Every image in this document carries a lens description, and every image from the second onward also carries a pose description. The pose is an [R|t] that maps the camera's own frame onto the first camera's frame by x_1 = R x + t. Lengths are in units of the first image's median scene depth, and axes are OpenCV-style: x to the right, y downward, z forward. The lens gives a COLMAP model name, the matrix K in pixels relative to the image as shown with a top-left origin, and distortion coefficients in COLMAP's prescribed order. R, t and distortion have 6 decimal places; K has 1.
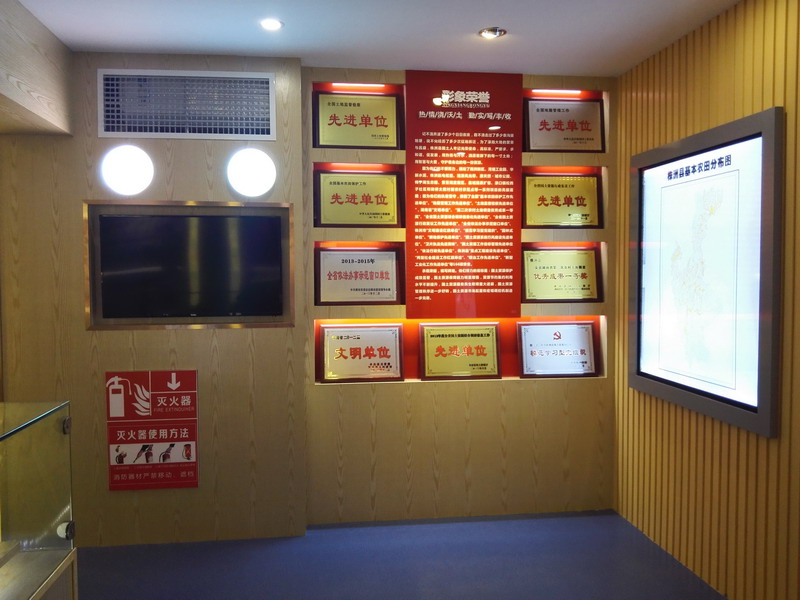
lens RADIAL K [[690.8, 0, 398.9], [0, 690.8, 302.1], [0, 0, 1]] dist [-0.012765, -0.013766]
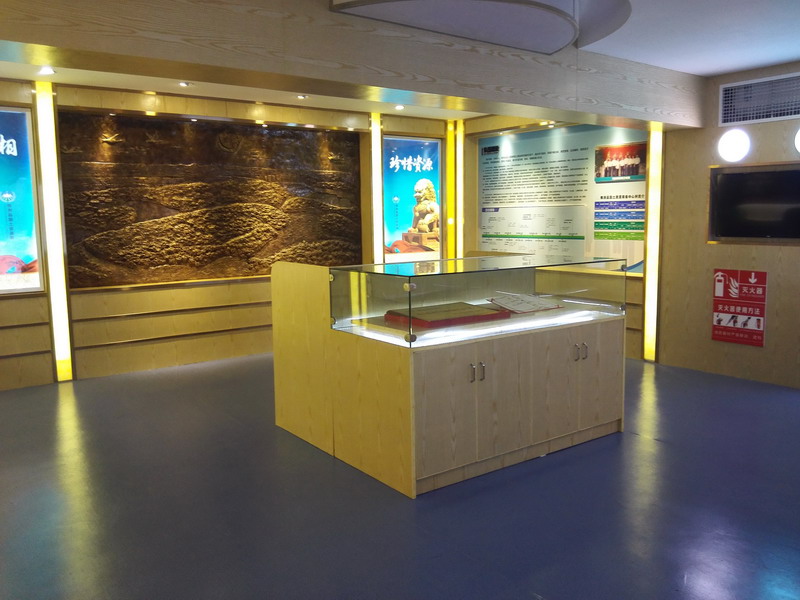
lens RADIAL K [[690.8, 0, 399.8], [0, 690.8, 299.5], [0, 0, 1]] dist [-0.012765, -0.013766]
pose [[0.482701, 0.108733, -0.869009, 0.662548], [-0.024563, 0.993553, 0.110673, 0.009060], [0.875441, -0.032076, 0.482260, -0.476250]]
